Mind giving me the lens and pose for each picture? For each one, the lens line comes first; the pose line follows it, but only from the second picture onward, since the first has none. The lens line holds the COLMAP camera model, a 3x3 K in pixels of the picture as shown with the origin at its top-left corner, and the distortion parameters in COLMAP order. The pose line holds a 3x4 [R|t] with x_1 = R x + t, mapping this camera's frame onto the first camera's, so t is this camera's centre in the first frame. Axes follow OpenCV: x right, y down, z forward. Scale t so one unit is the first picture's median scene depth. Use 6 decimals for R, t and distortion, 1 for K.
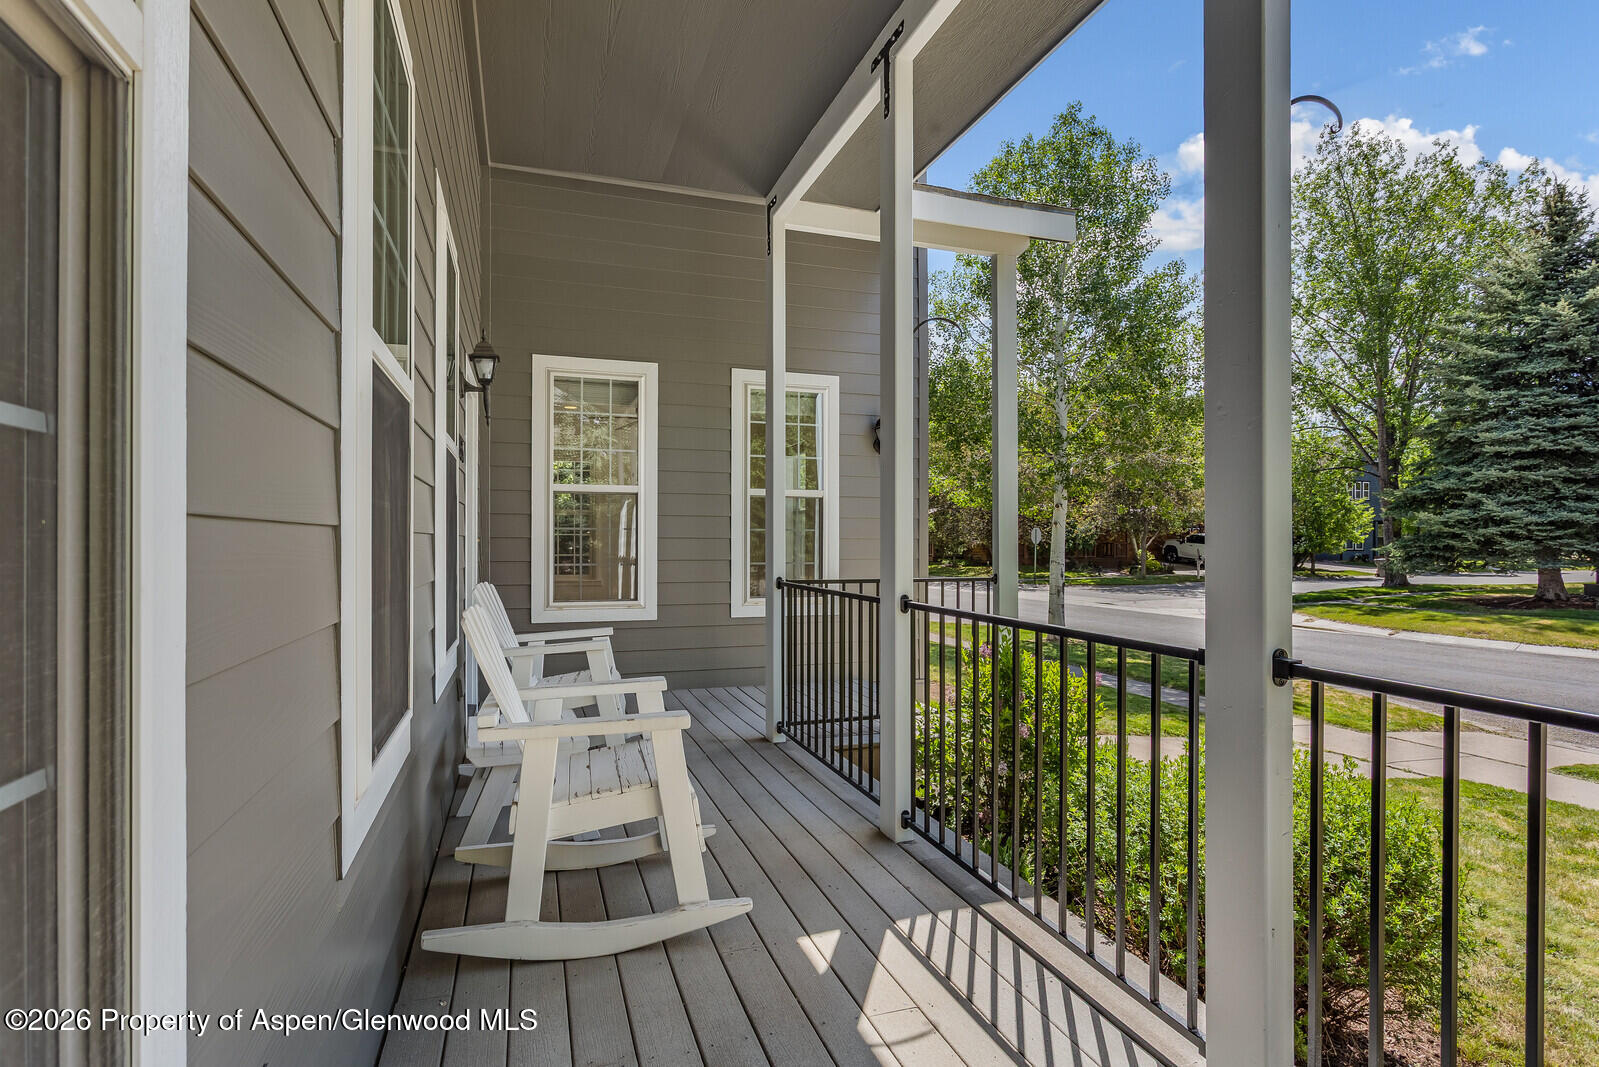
lens RADIAL K [[796.9, 0, 798.4], [0, 796.9, 538.1], [0, 0, 1]] dist [-0.023759, 0.021121]
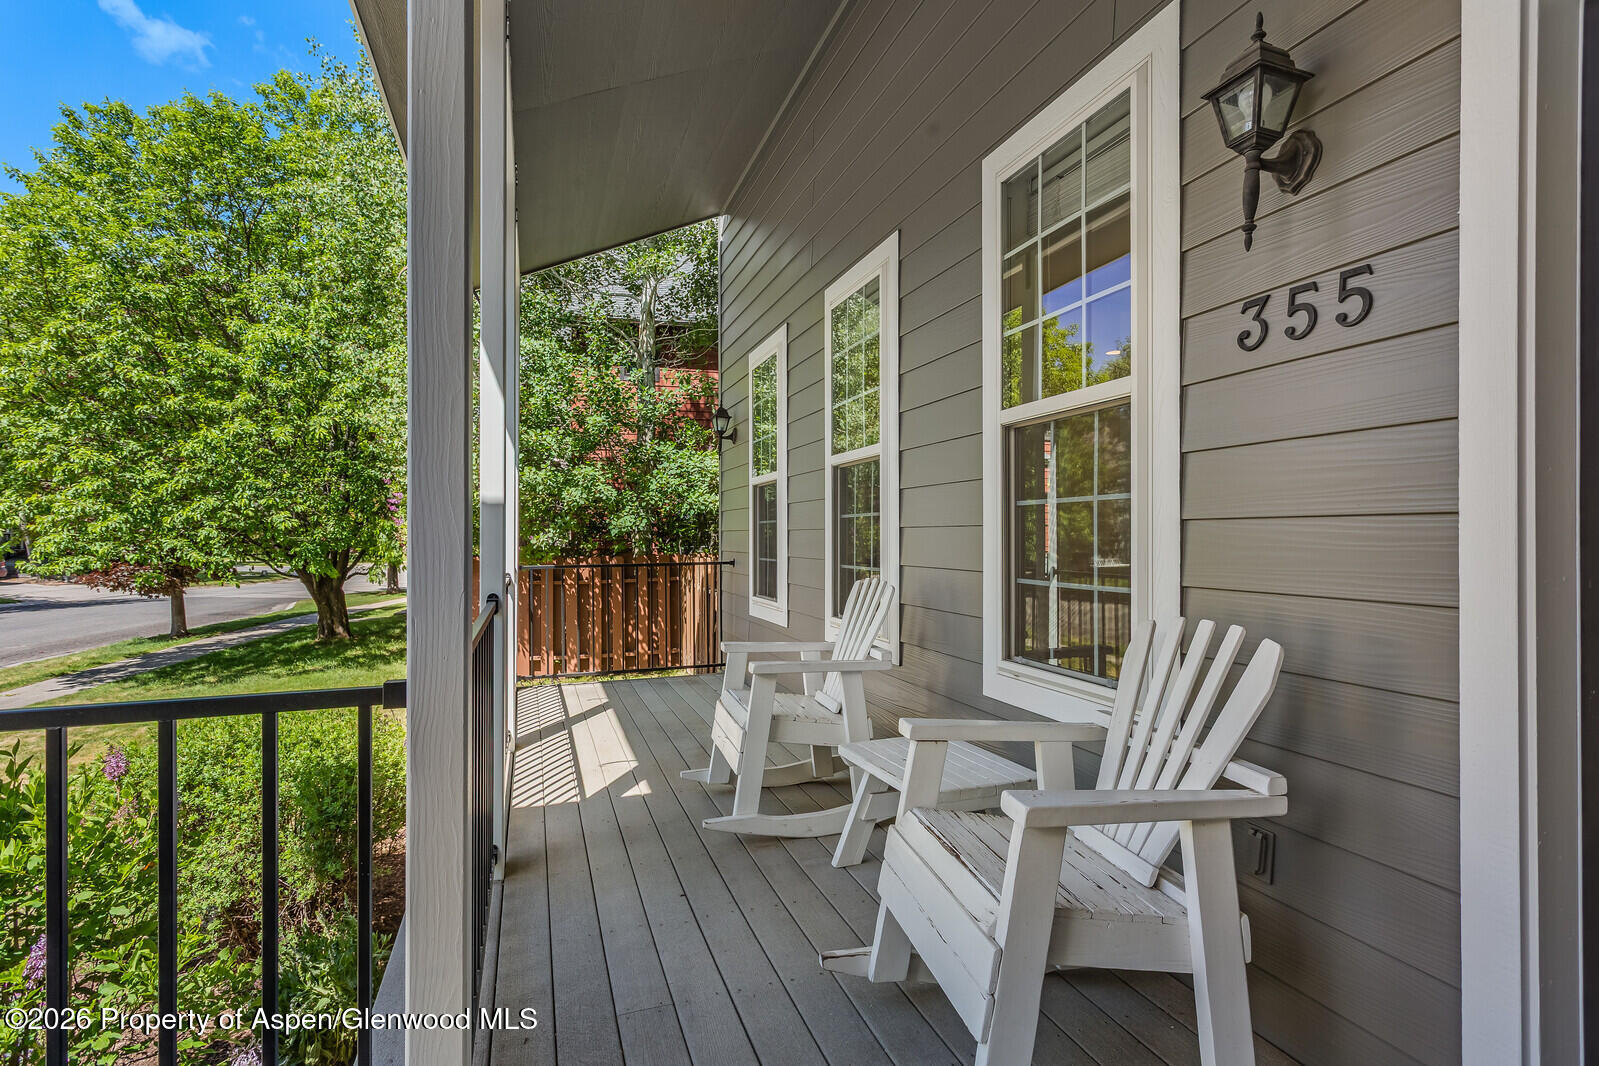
lens RADIAL K [[796.9, 0, 798.4], [0, 796.9, 537.6], [0, 0, 1]] dist [-0.023759, 0.021121]
pose [[-0.999998, -0.001470, 0.001650, -0.293164], [-0.001473, 0.999997, -0.002032, 0.008747], [-0.001647, -0.002034, -0.999997, 2.574390]]
